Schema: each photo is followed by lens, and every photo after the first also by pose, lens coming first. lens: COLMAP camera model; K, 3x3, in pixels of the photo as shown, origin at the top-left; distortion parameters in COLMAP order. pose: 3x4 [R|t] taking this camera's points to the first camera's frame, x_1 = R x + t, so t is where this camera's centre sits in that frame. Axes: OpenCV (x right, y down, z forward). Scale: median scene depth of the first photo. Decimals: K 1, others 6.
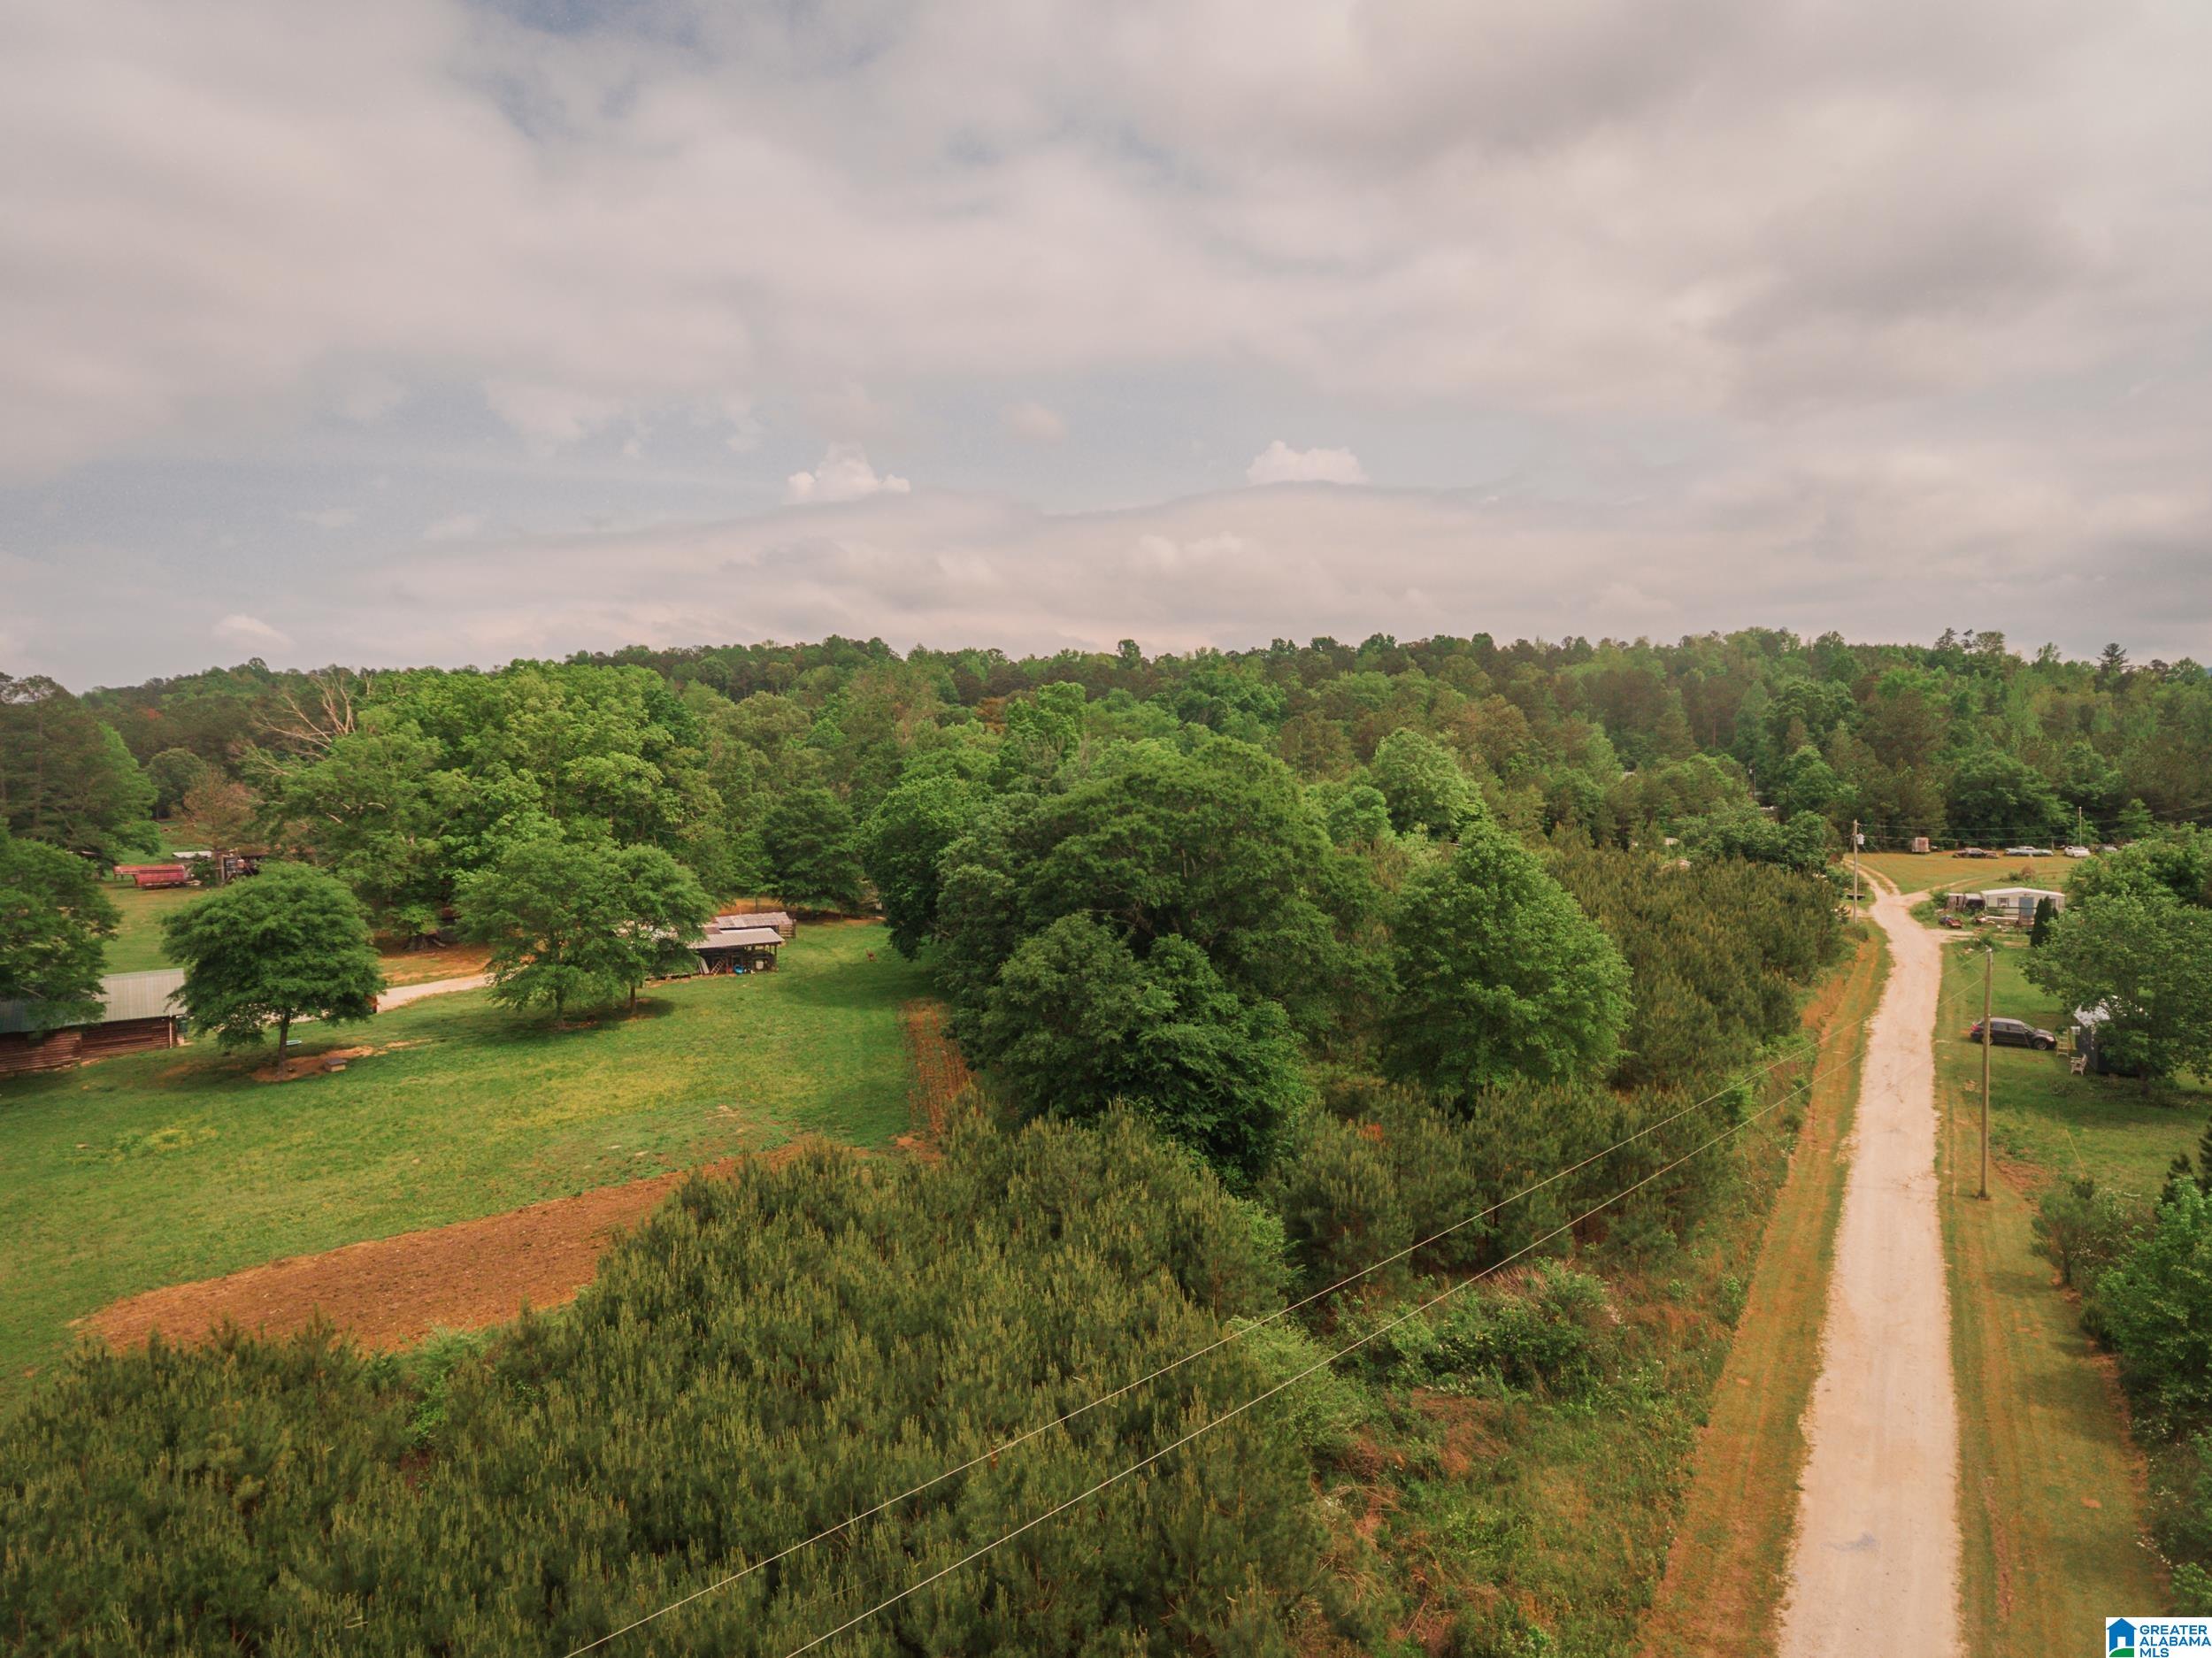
lens RADIAL K [[1306.4, 0, 1098.8], [0, 1306.4, 819.5], [0, 0, 1]] dist [-0.002347, 0.001804]
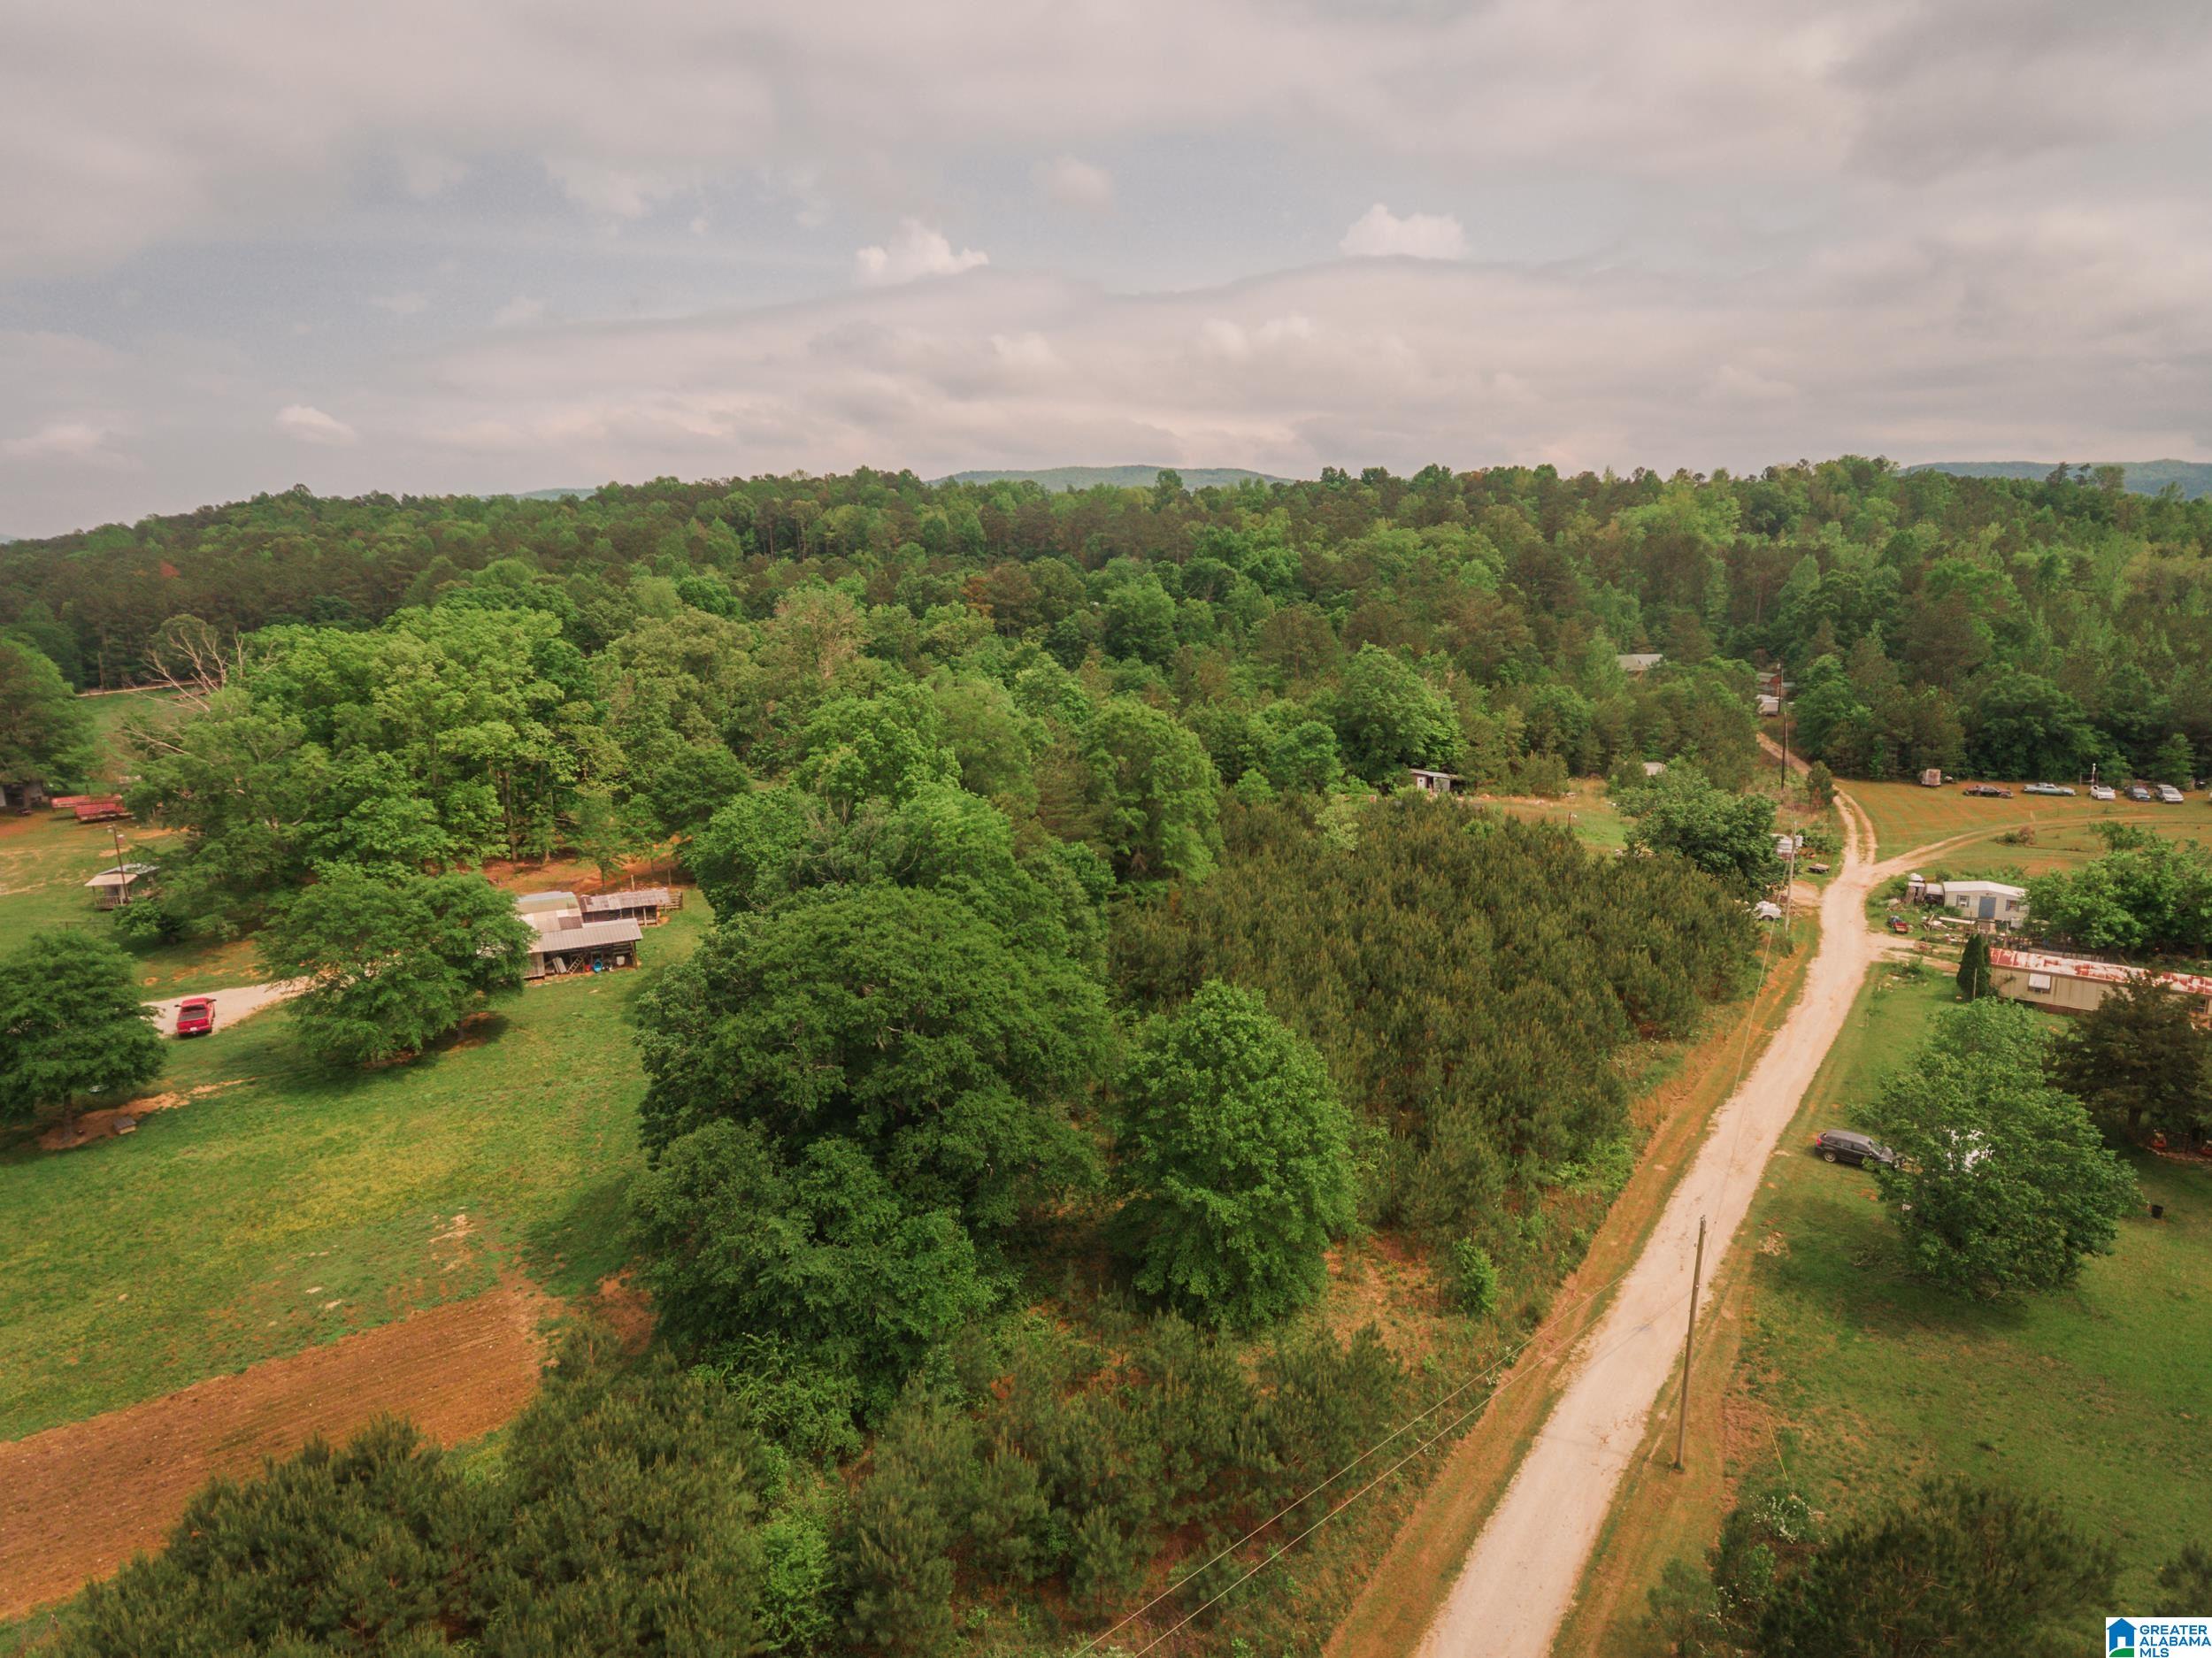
lens RADIAL K [[1303.6, 0, 1098.0], [0, 1303.6, 828.9], [0, 0, 1]] dist [-0.000351, -0.001021]
pose [[0.997905, 0.017332, -0.062336, 0.118074], [-0.007050, 0.986842, 0.161532, -0.109872], [0.064316, -0.160754, 0.984897, 0.053146]]
